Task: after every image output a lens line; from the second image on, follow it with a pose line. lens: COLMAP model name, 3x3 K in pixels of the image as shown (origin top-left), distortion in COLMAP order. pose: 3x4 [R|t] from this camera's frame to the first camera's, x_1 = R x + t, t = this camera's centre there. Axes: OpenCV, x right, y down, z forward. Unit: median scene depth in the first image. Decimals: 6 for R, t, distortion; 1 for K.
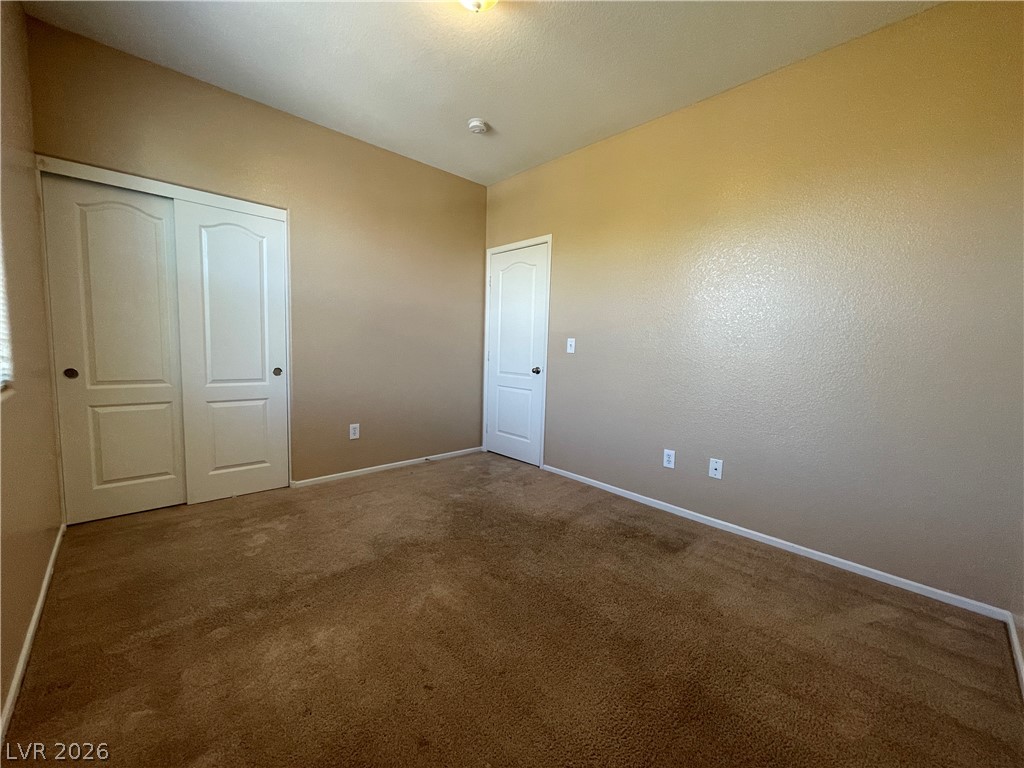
lens RADIAL K [[407.2, 0, 512.0], [0, 407.2, 384.0], [0, 0, 1]] dist [0.000749, -0.002794]
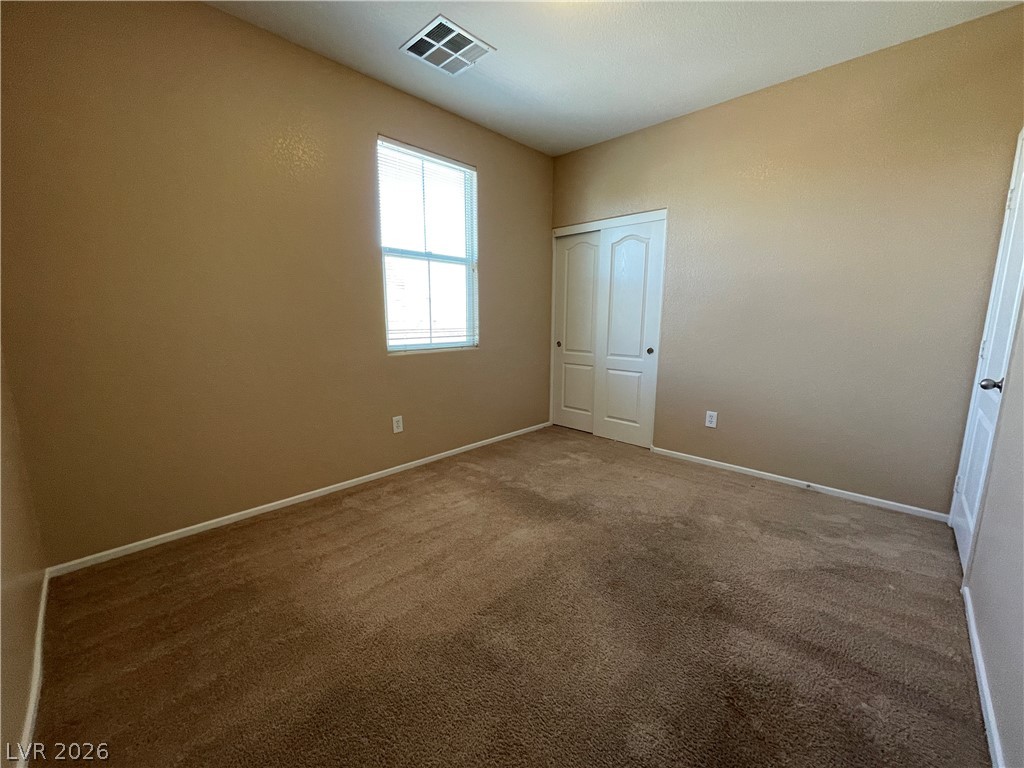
lens RADIAL K [[407.2, 0, 512.0], [0, 407.2, 384.0], [0, 0, 1]] dist [0.000749, -0.002794]
pose [[0.046581, 0.133327, -0.989977, 0.649657], [-0.092458, 0.987374, 0.128626, -0.055166], [0.994626, 0.085540, 0.058320, 0.588205]]
